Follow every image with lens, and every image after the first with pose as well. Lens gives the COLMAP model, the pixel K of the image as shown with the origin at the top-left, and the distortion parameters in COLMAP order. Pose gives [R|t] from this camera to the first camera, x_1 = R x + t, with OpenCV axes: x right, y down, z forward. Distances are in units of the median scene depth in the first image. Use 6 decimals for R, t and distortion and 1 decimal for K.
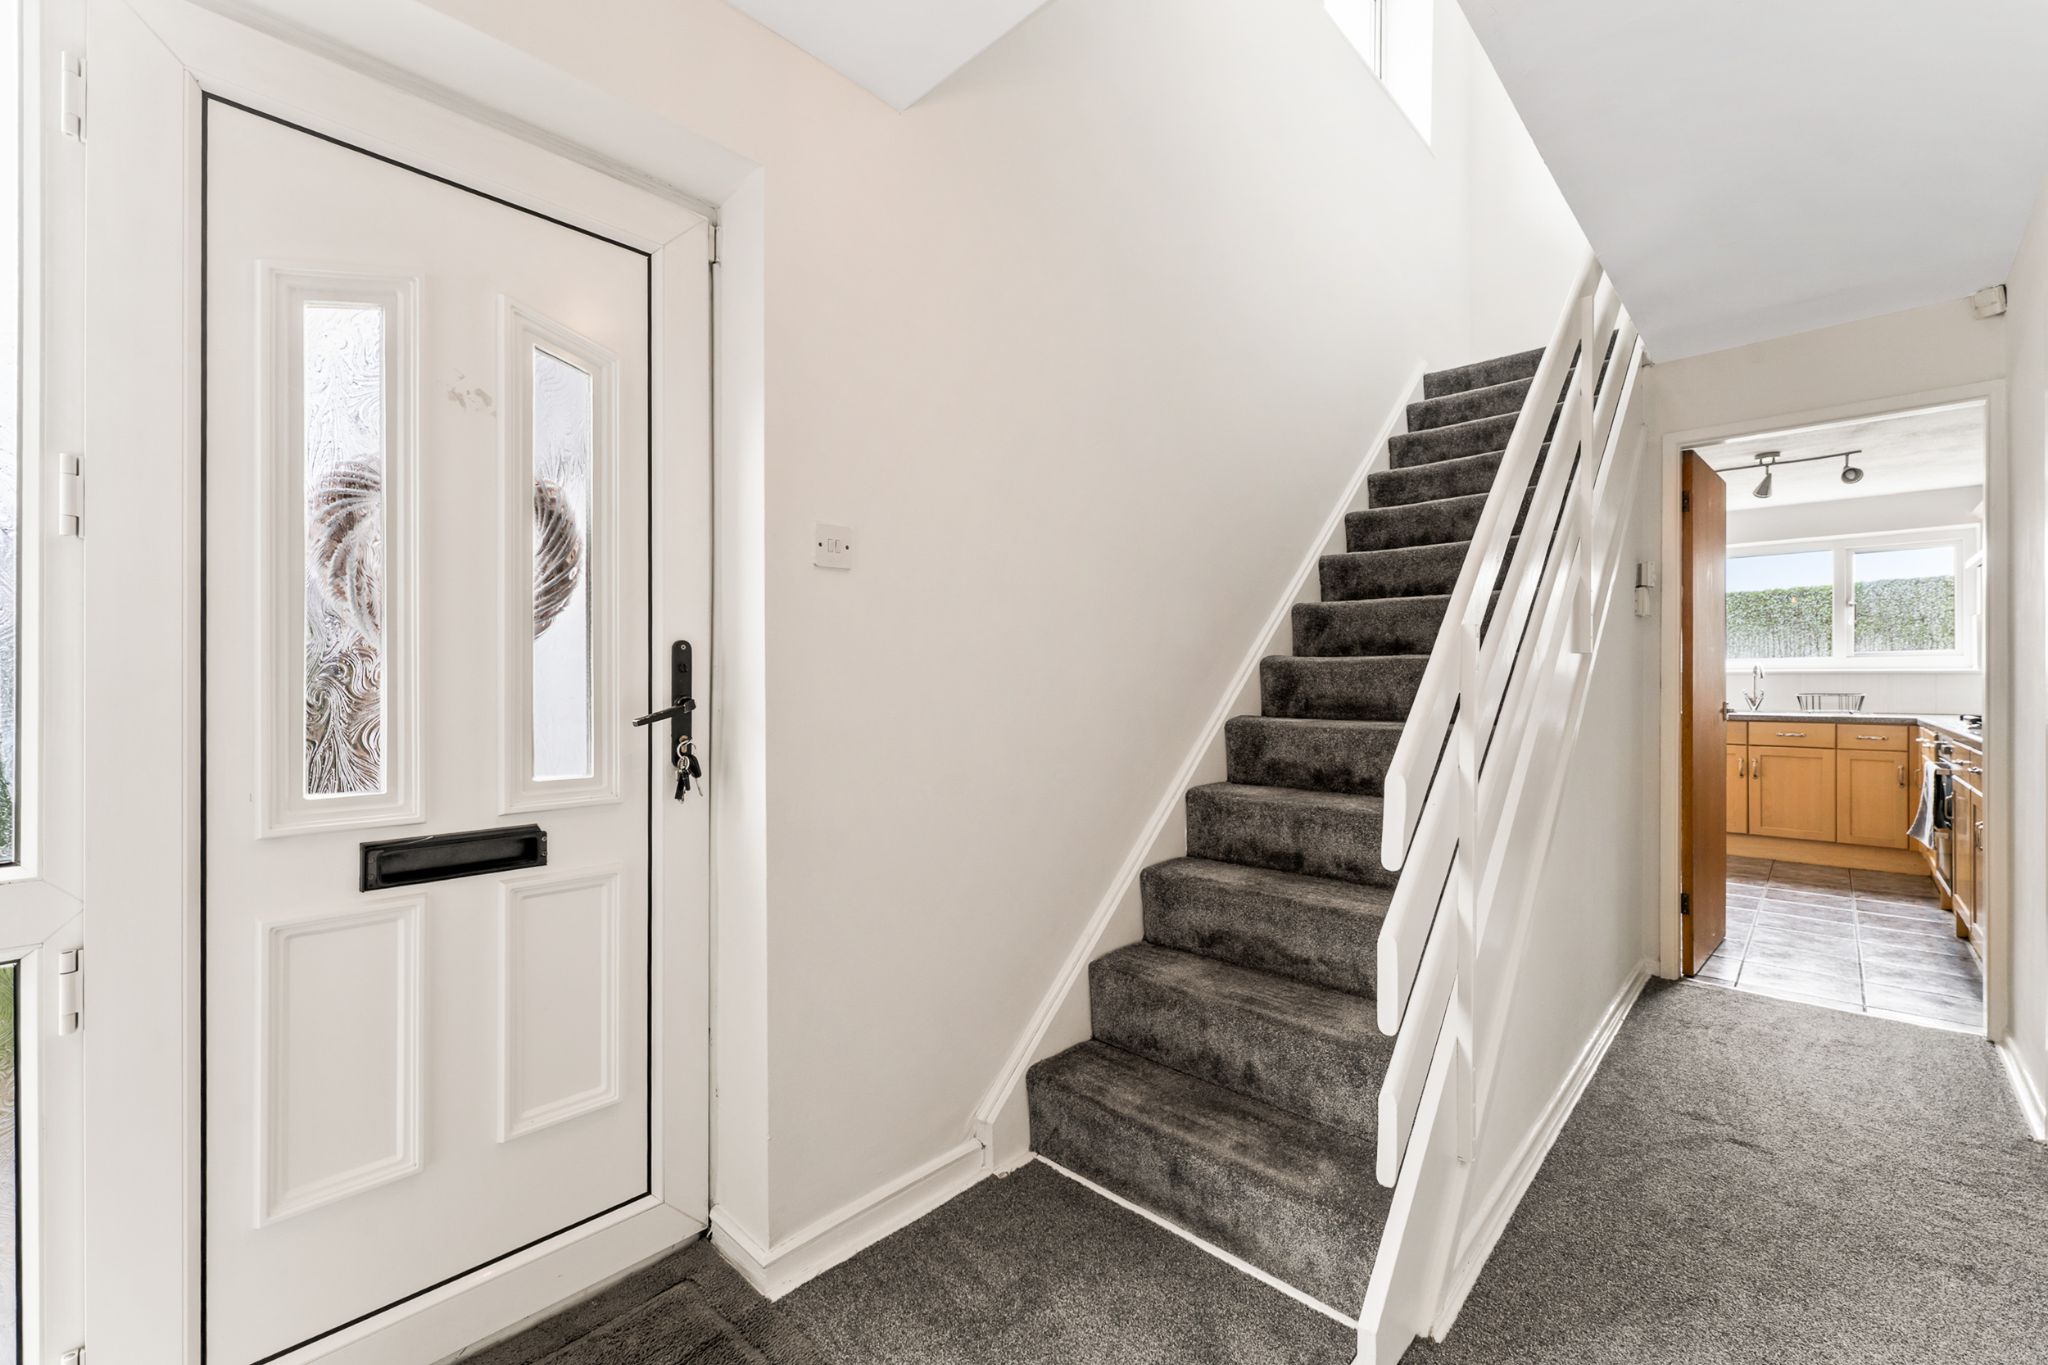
lens RADIAL K [[872.4, 0, 1022.2], [0, 872.4, 684.4], [0, 0, 1]] dist [0.001175, -0.000313]
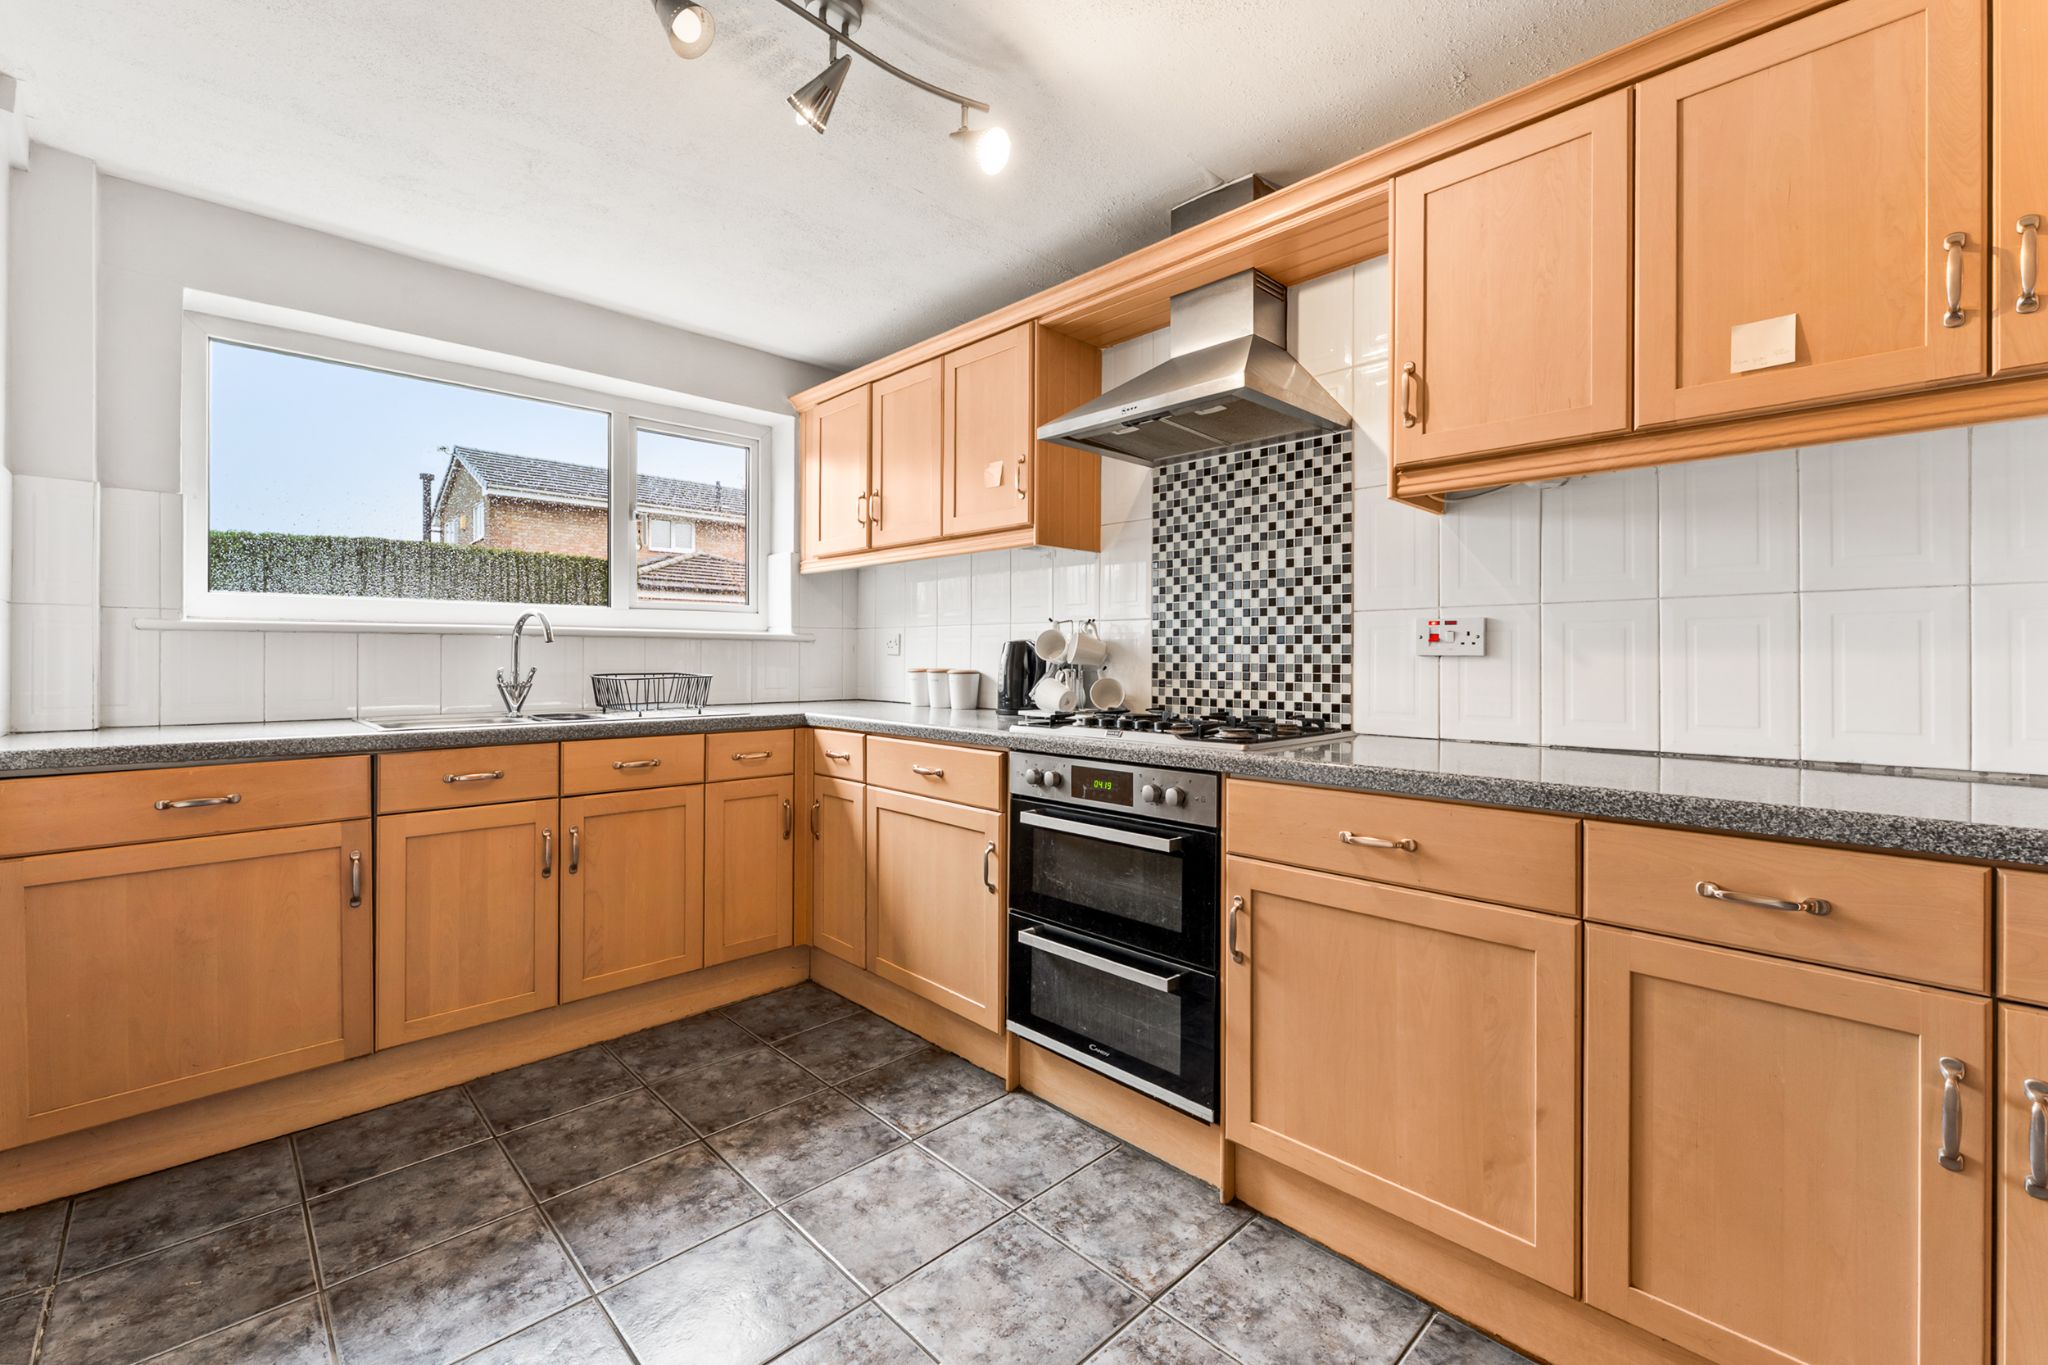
lens RADIAL K [[872.4, 0, 1030.3], [0, 872.4, 660.7], [0, 0, 1]] dist [0.001175, -0.000313]
pose [[0.052383, 0.001598, 0.998626, 0.446230], [-0.004582, 0.999989, -0.001359, 0.003614], [-0.998617, -0.004504, 0.052390, 0.797654]]
